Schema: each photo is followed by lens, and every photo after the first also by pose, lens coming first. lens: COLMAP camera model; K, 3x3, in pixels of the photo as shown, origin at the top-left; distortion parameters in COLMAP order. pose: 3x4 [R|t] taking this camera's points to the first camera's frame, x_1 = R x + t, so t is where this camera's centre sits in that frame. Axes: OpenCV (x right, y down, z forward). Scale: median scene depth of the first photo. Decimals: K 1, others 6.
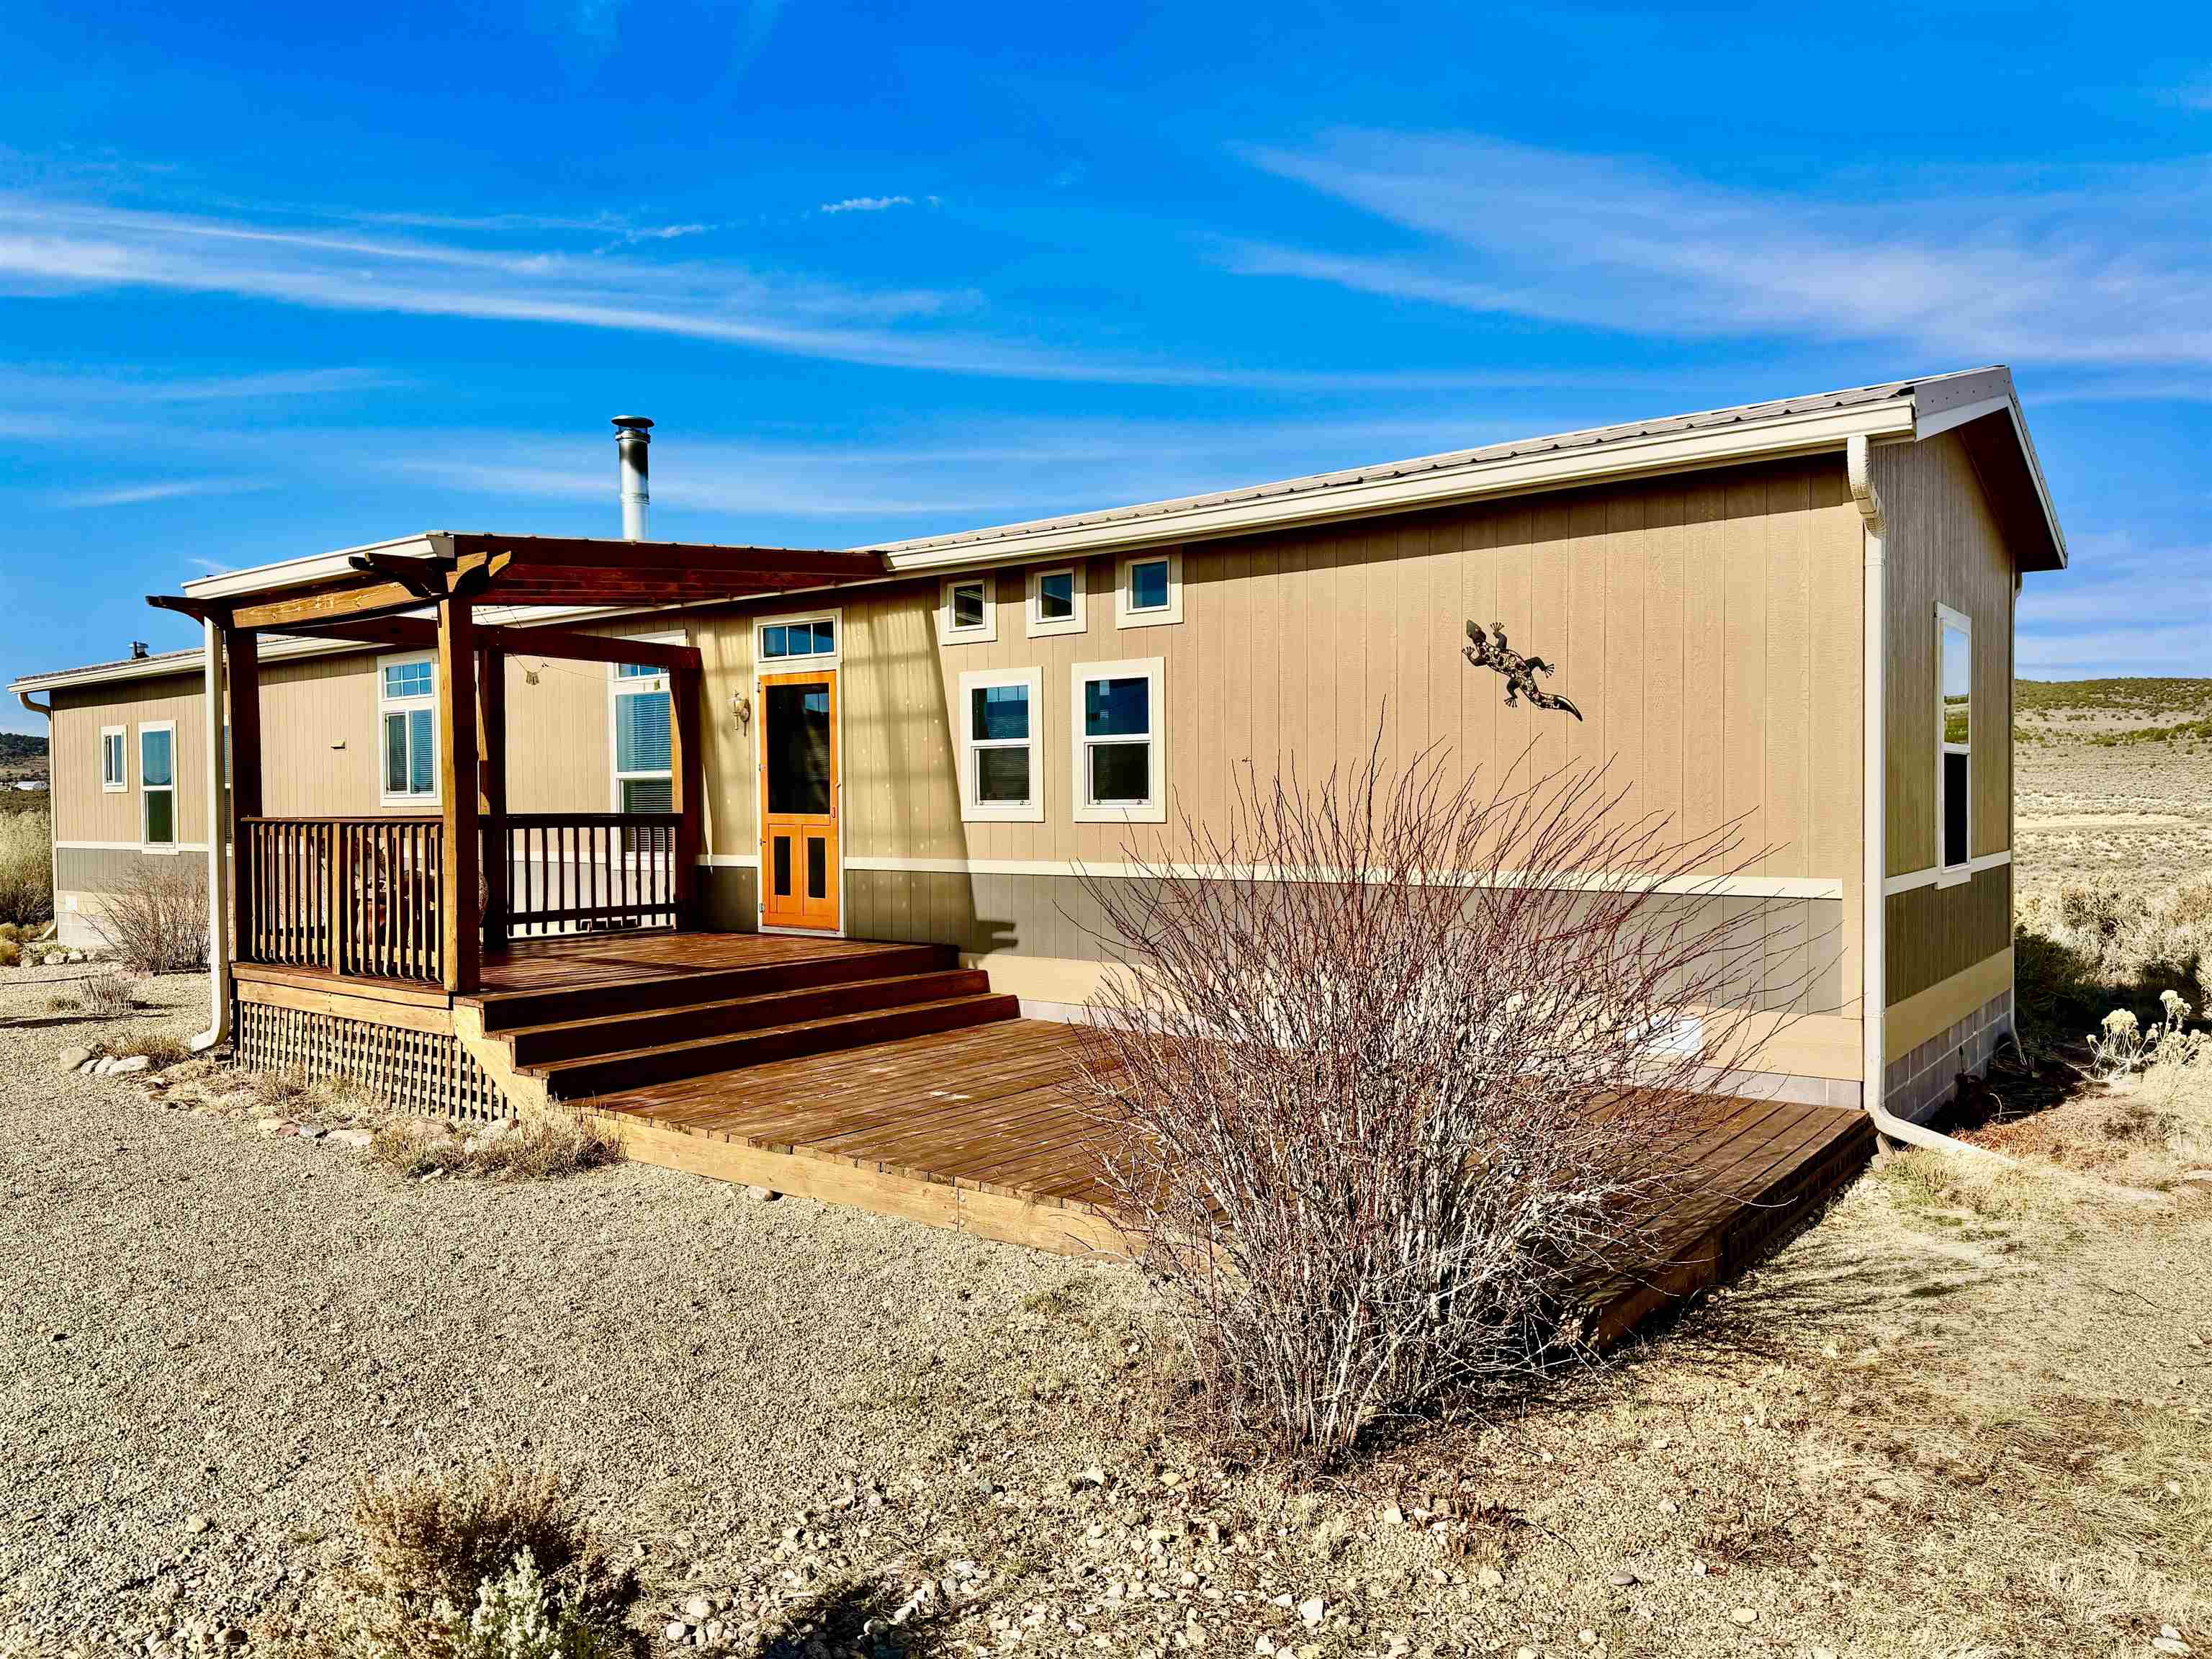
lens RADIAL K [[1569.6, 0, 1106.0], [0, 1569.6, 829.5], [0, 0, 1]] dist [0.073272, -0.095583]
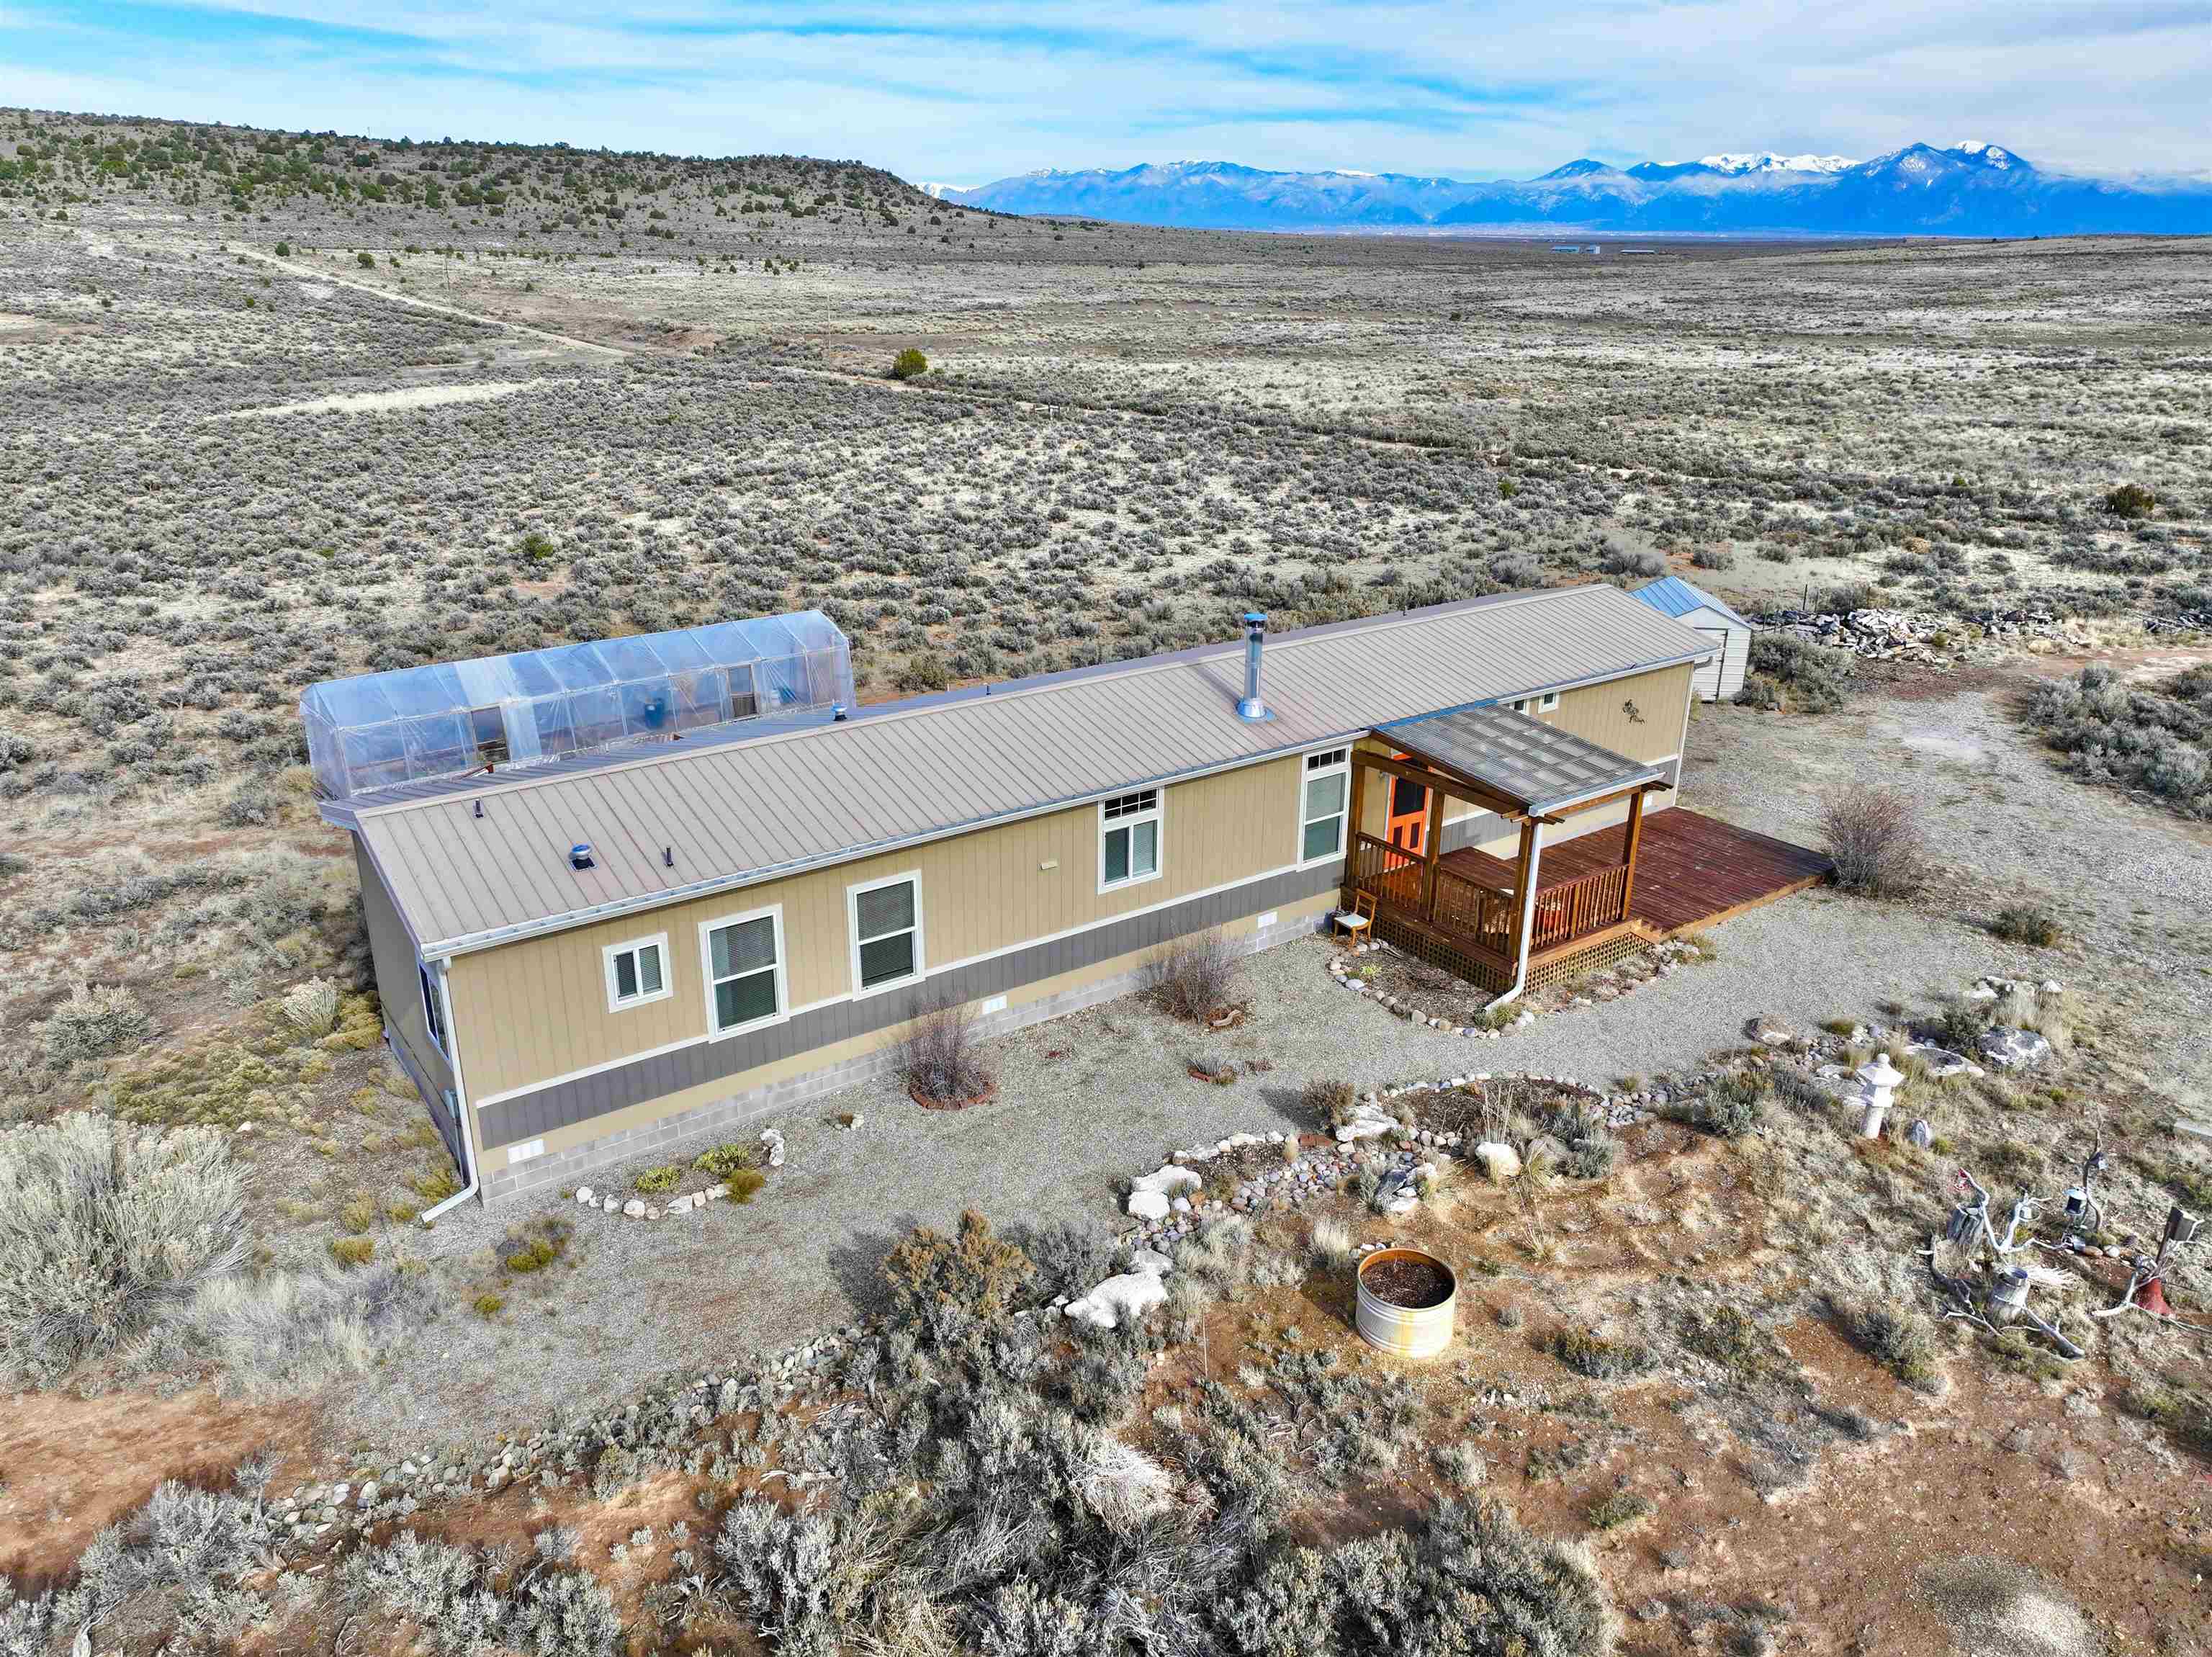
lens RADIAL K [[1582.9, 0, 1106.0], [0, 1582.9, 828.5], [0, 0, 1]] dist [-0.003112, 0.004626]
pose [[0.272496, -0.322825, 0.906383, -2.483641], [0.011582, 0.943064, 0.332408, -0.780454], [-0.962087, -0.080082, 0.260720, 0.914739]]
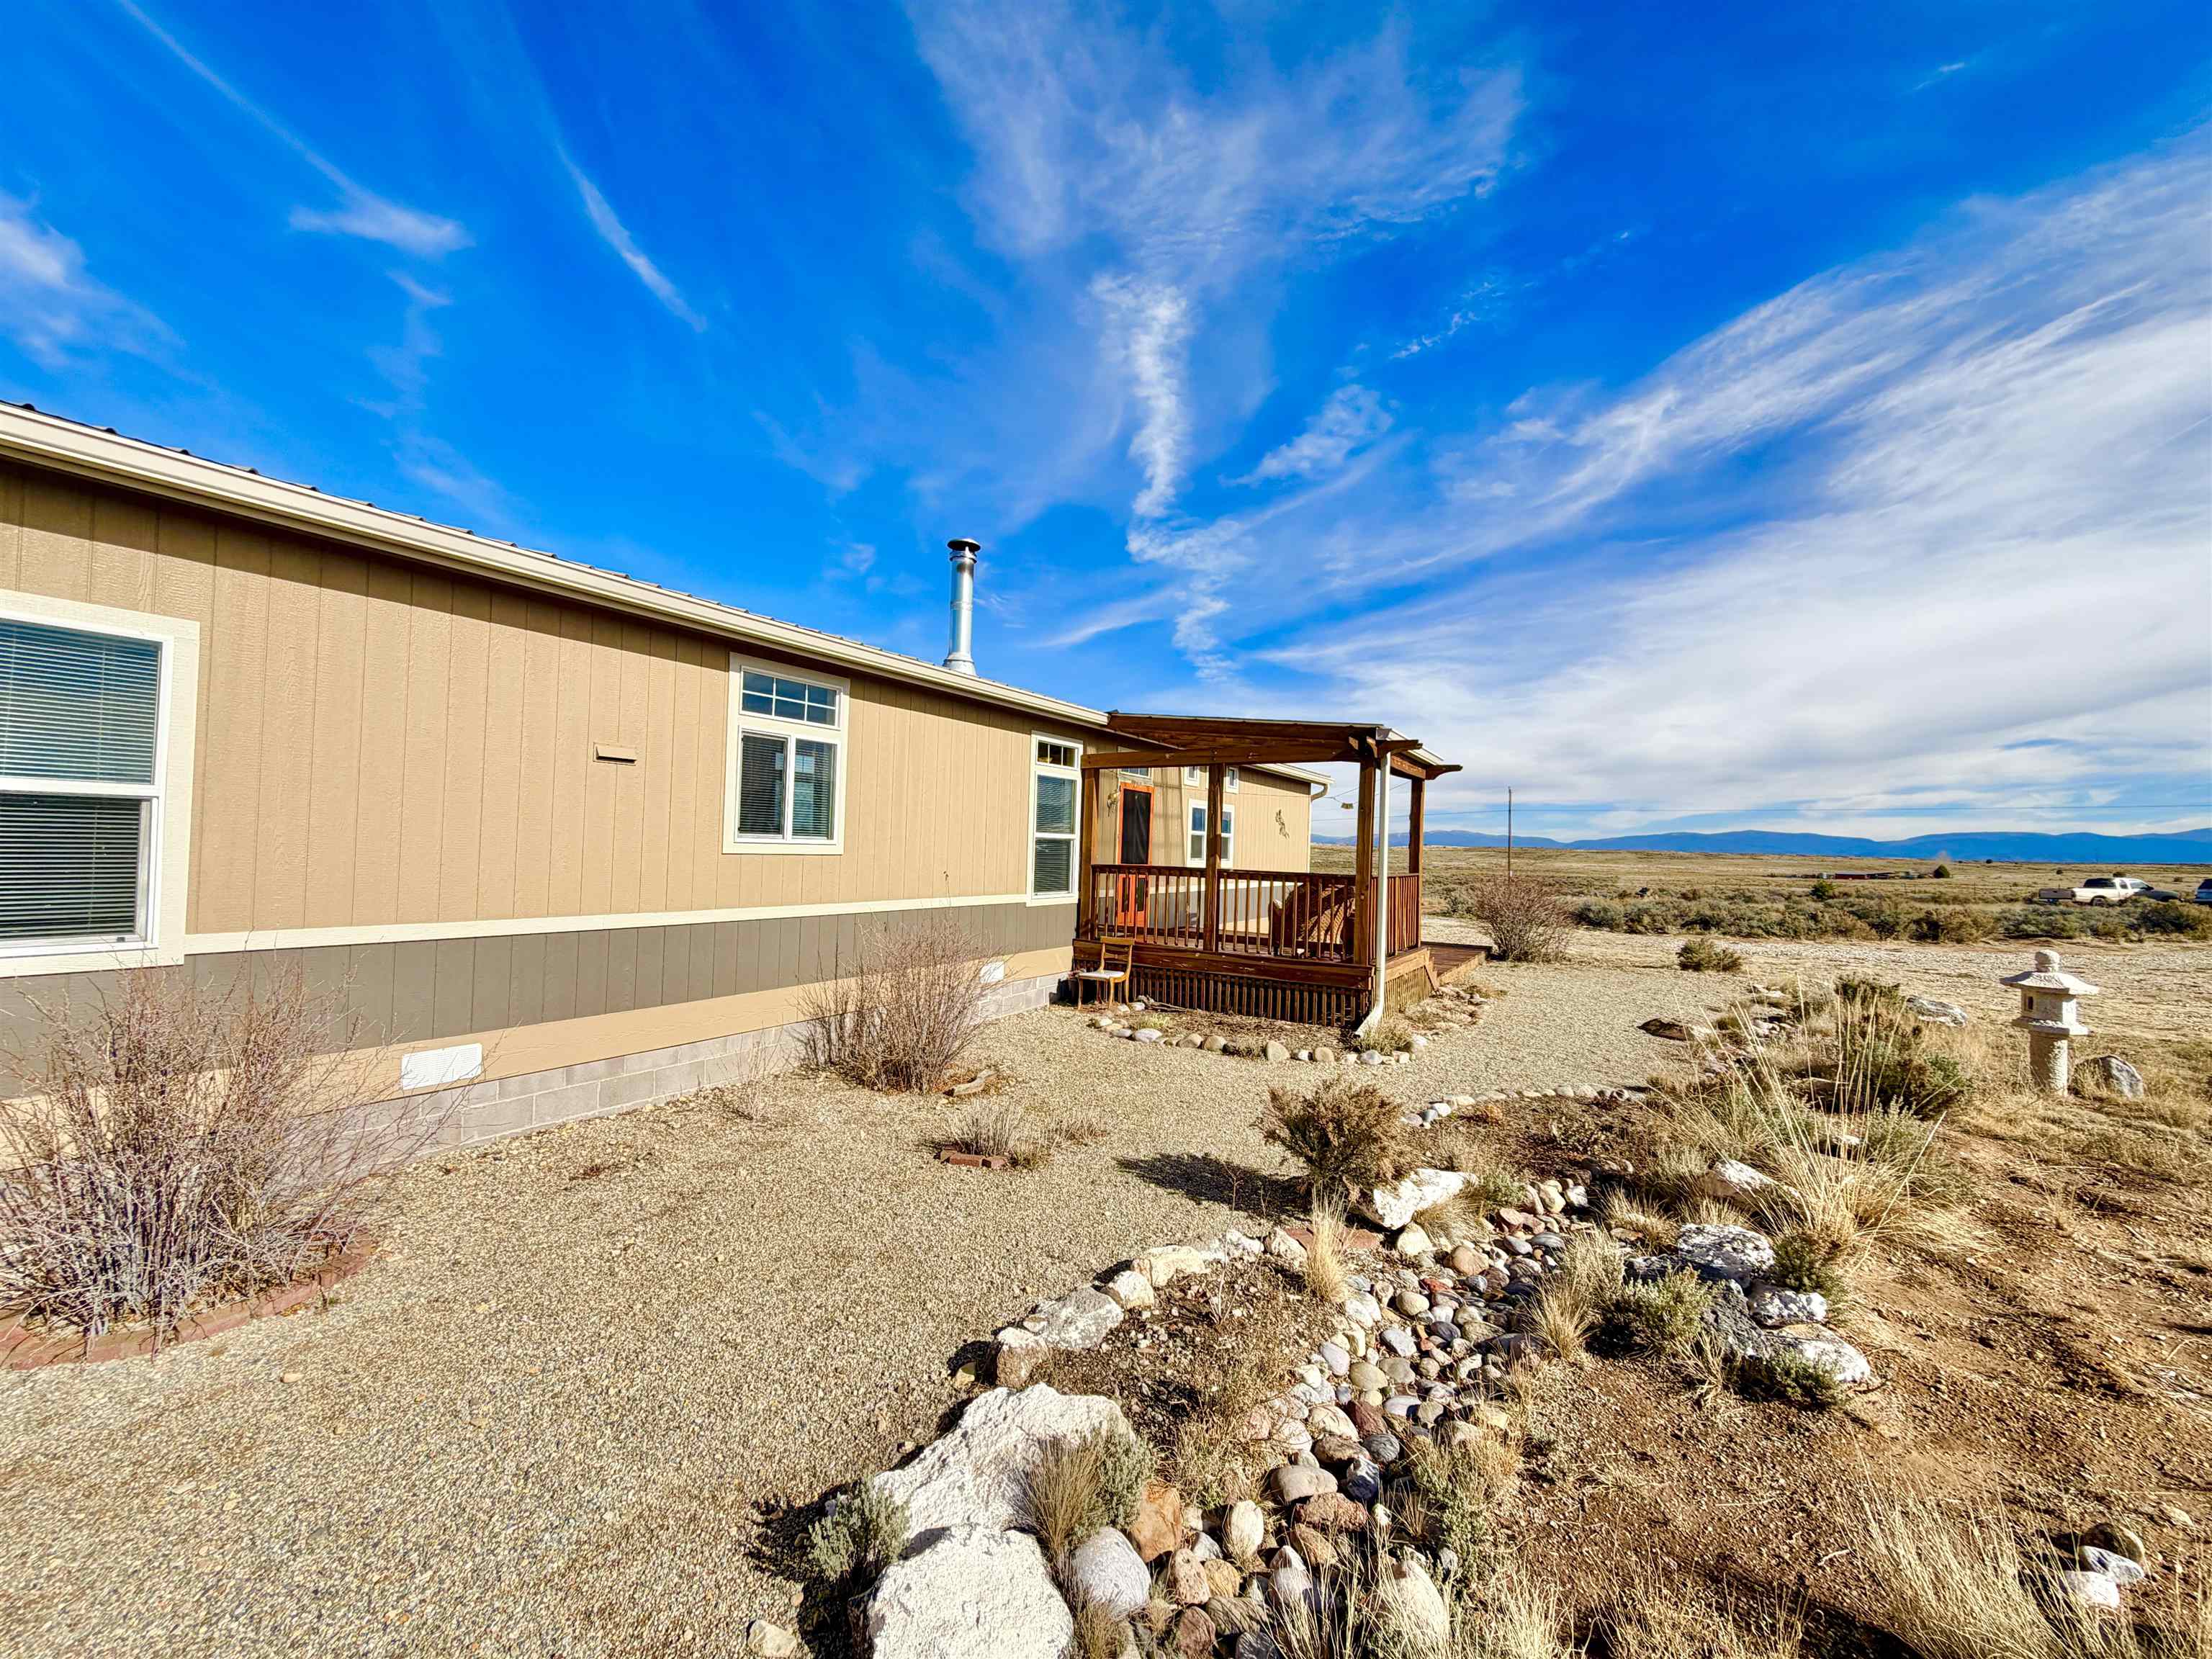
lens RADIAL K [[889.5, 0, 1106.0], [0, 889.5, 829.5], [0, 0, 1]] dist [-0.001393, -0.000209]
pose [[-0.125294, 0.032284, 0.991594, -1.290258], [-0.003480, 0.999450, -0.032980, -0.017551], [-0.992114, -0.007583, -0.125113, 1.269072]]
